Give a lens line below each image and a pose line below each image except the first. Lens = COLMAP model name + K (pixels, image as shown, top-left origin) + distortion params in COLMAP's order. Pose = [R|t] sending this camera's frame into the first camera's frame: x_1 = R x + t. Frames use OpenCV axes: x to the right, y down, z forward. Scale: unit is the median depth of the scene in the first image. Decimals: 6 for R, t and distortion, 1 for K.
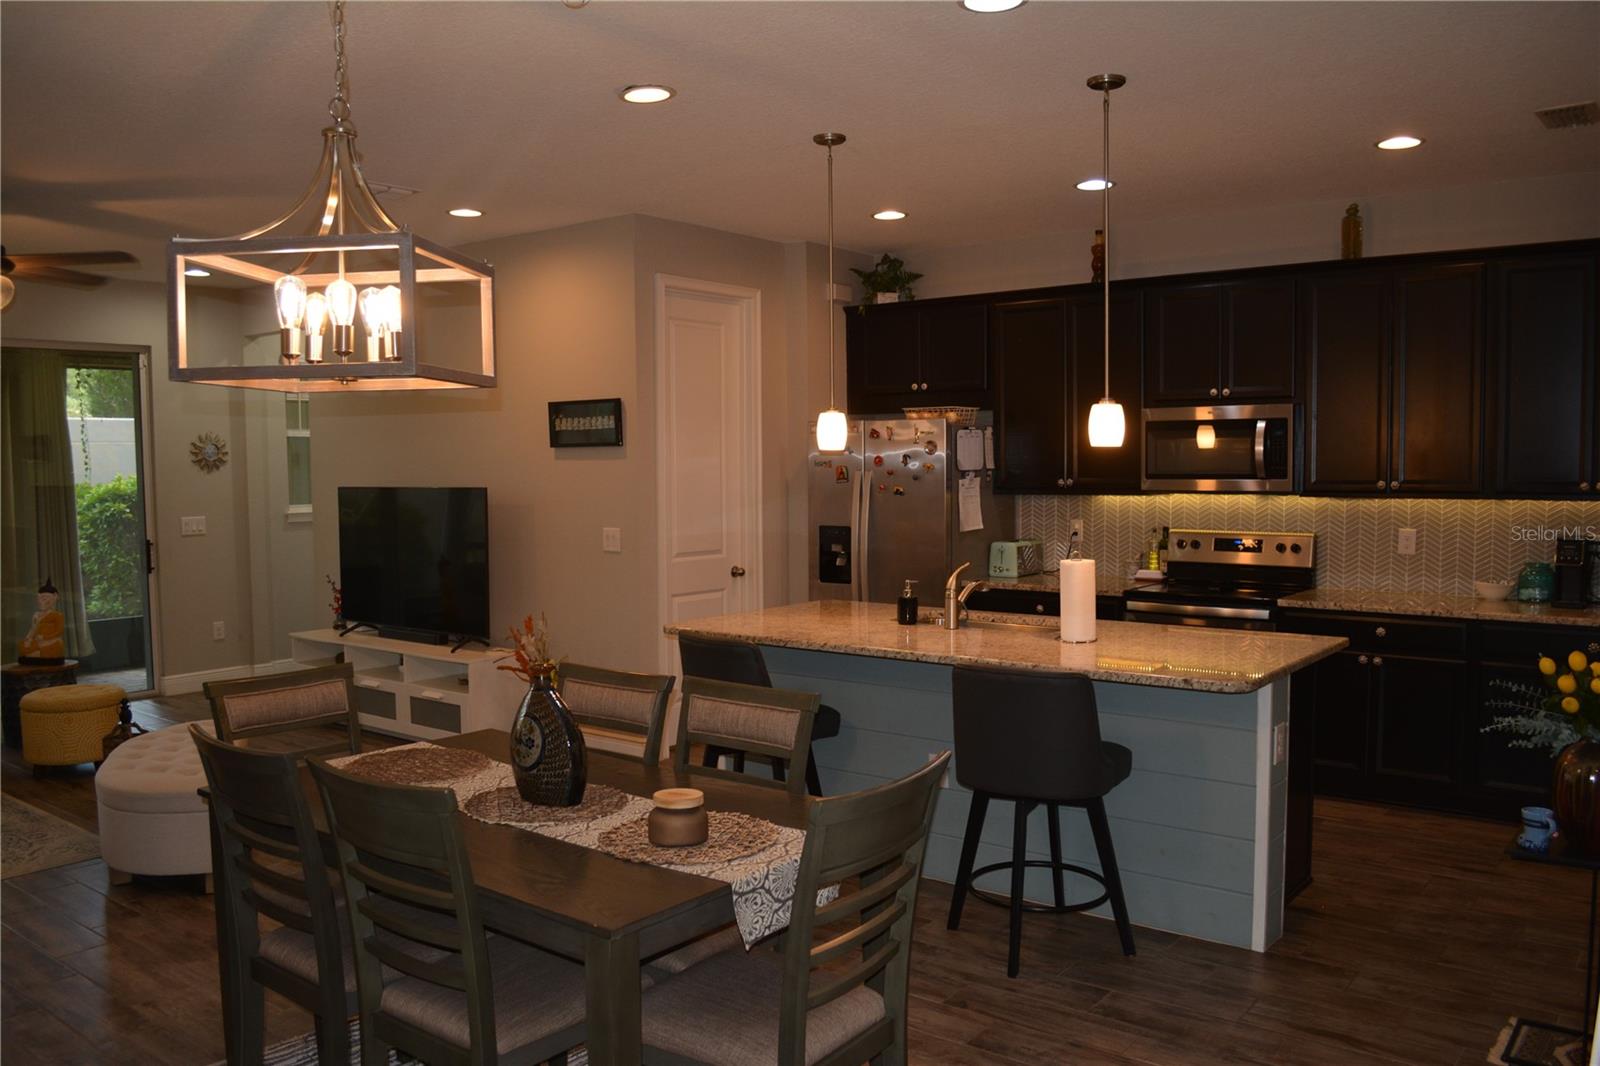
lens RADIAL K [[1261.4, 0, 799.2], [0, 1261.4, 543.6], [0, 0, 1]] dist [-0.081112, 0.009757]
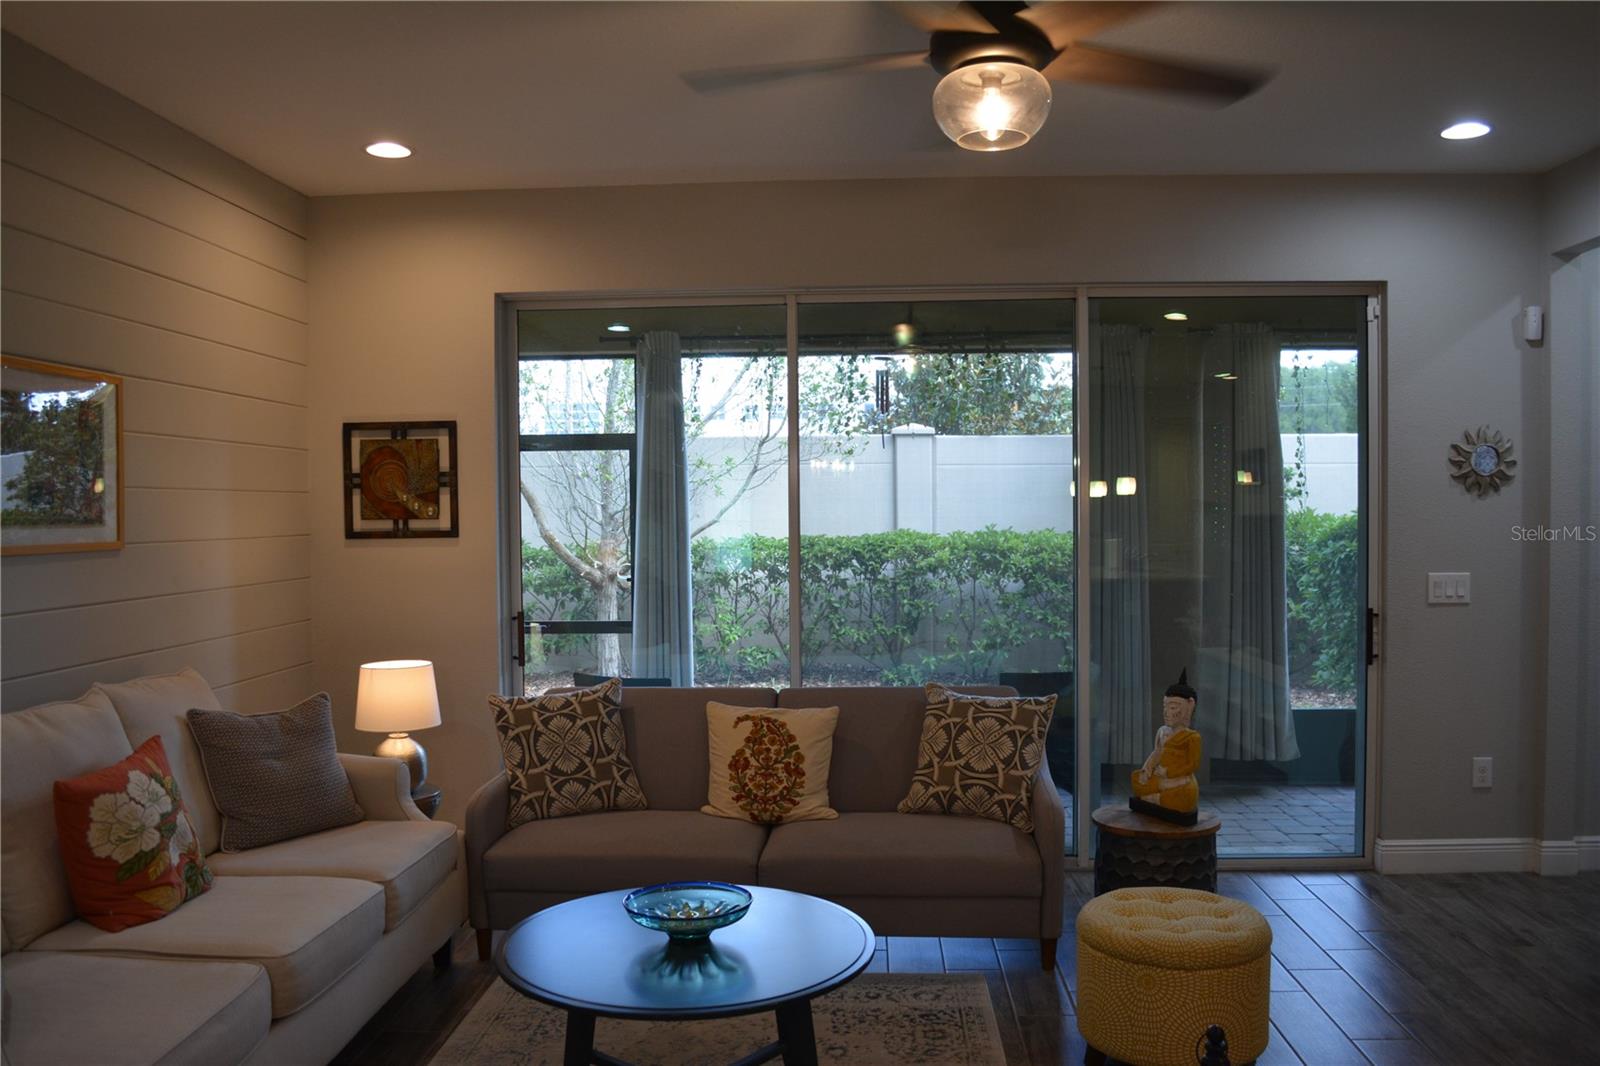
lens RADIAL K [[1261.4, 0, 799.2], [0, 1261.4, 543.6], [0, 0, 1]] dist [-0.081112, 0.009757]
pose [[0.575714, 0.029887, -0.817105, -0.241947], [-0.052870, 0.998601, -0.000726, -0.023305], [0.815940, 0.043618, 0.576489, 0.523413]]
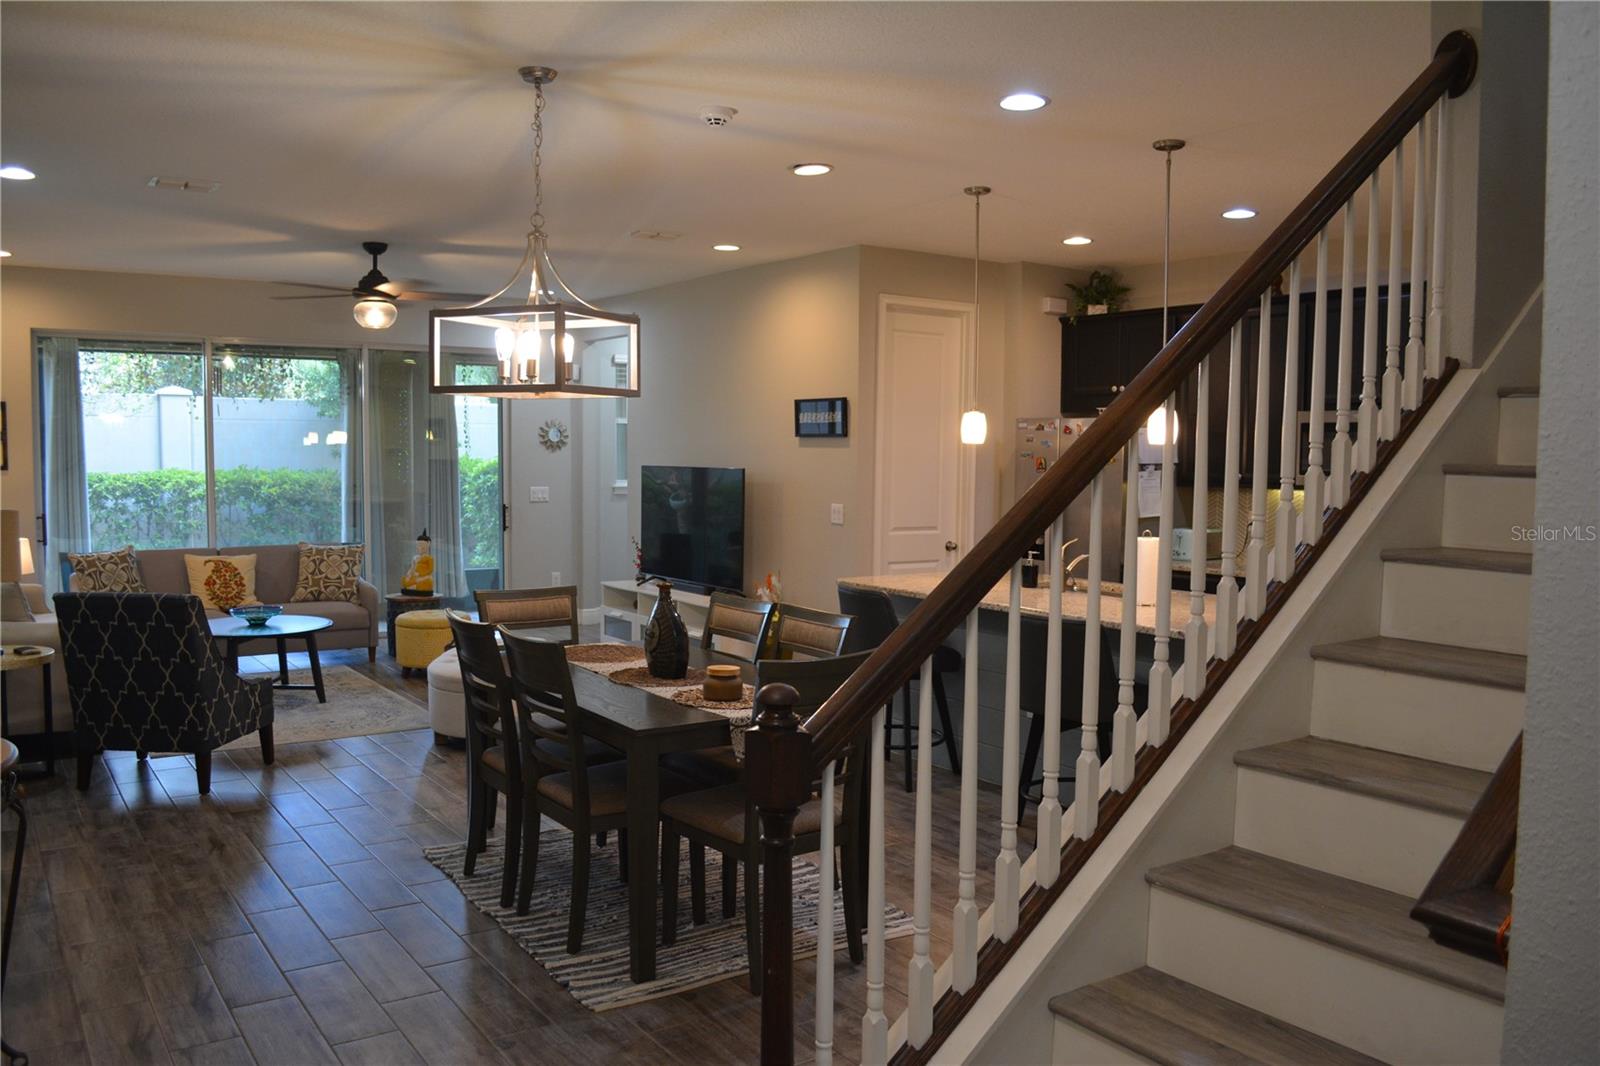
lens RADIAL K [[1261.4, 0, 799.2], [0, 1261.4, 543.6], [0, 0, 1]] dist [-0.081112, 0.009757]
pose [[0.955432, 0.041152, -0.292329, 0.163609], [-0.038762, 0.999151, 0.013967, 0.009400], [0.292656, -0.002013, 0.956216, -0.163142]]
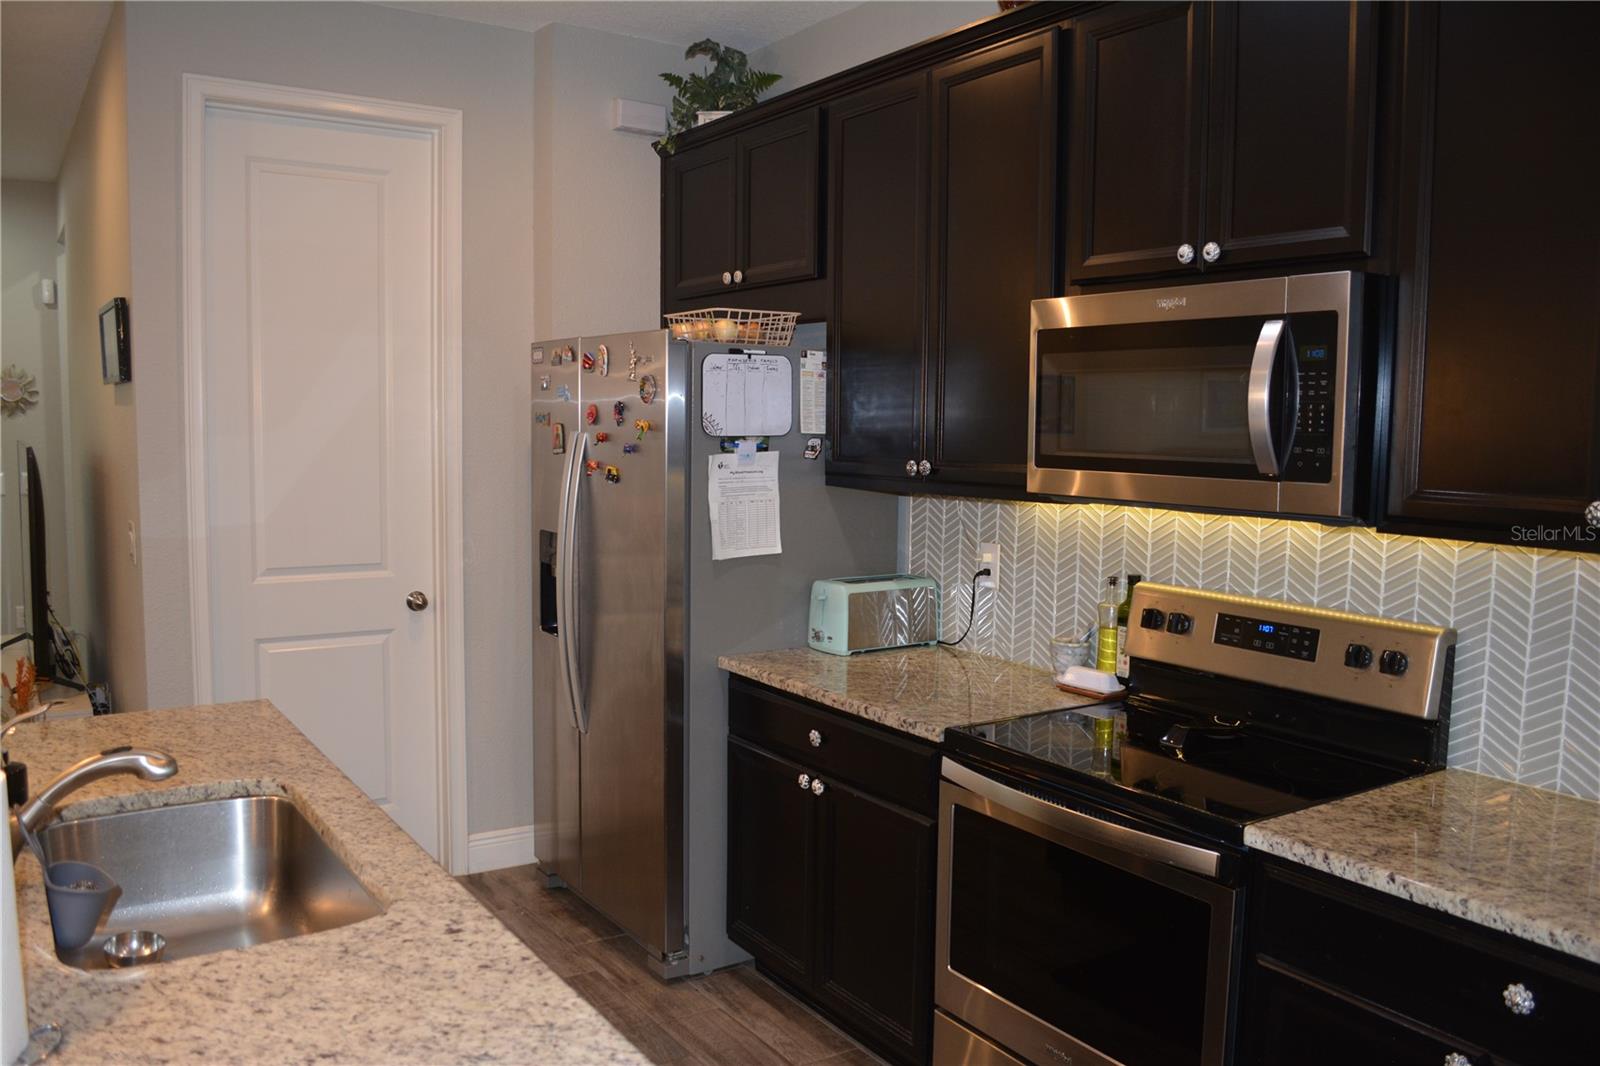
lens RADIAL K [[1261.4, 0, 799.2], [0, 1261.4, 543.6], [0, 0, 1]] dist [-0.081112, 0.009757]
pose [[0.950554, 0.051827, -0.306205, 0.304965], [-0.041470, 0.998329, 0.040238, -0.036325], [0.307779, -0.025550, 0.951115, 0.523153]]
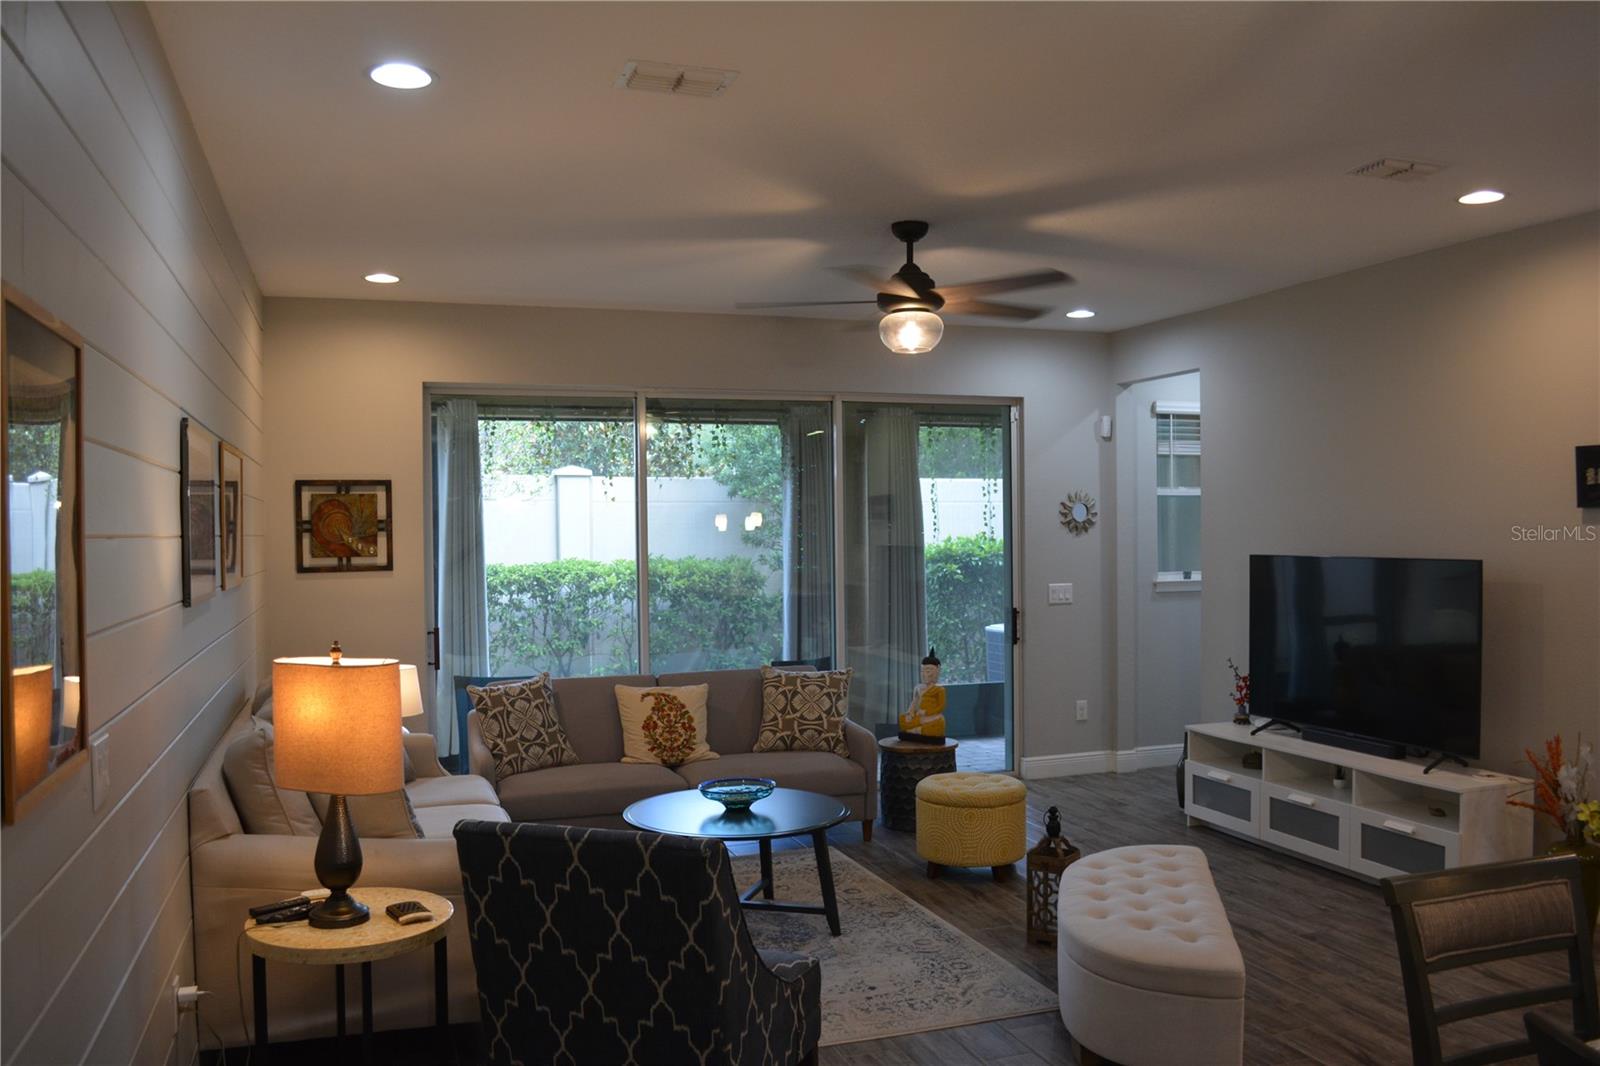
lens RADIAL K [[1261.4, 0, 799.2], [0, 1261.4, 543.6], [0, 0, 1]] dist [-0.081112, 0.009757]
pose [[0.843306, 0.008894, -0.537359, -0.194623], [-0.034410, 0.998705, -0.037471, -0.012274], [0.536330, 0.050090, 0.842520, 0.147504]]
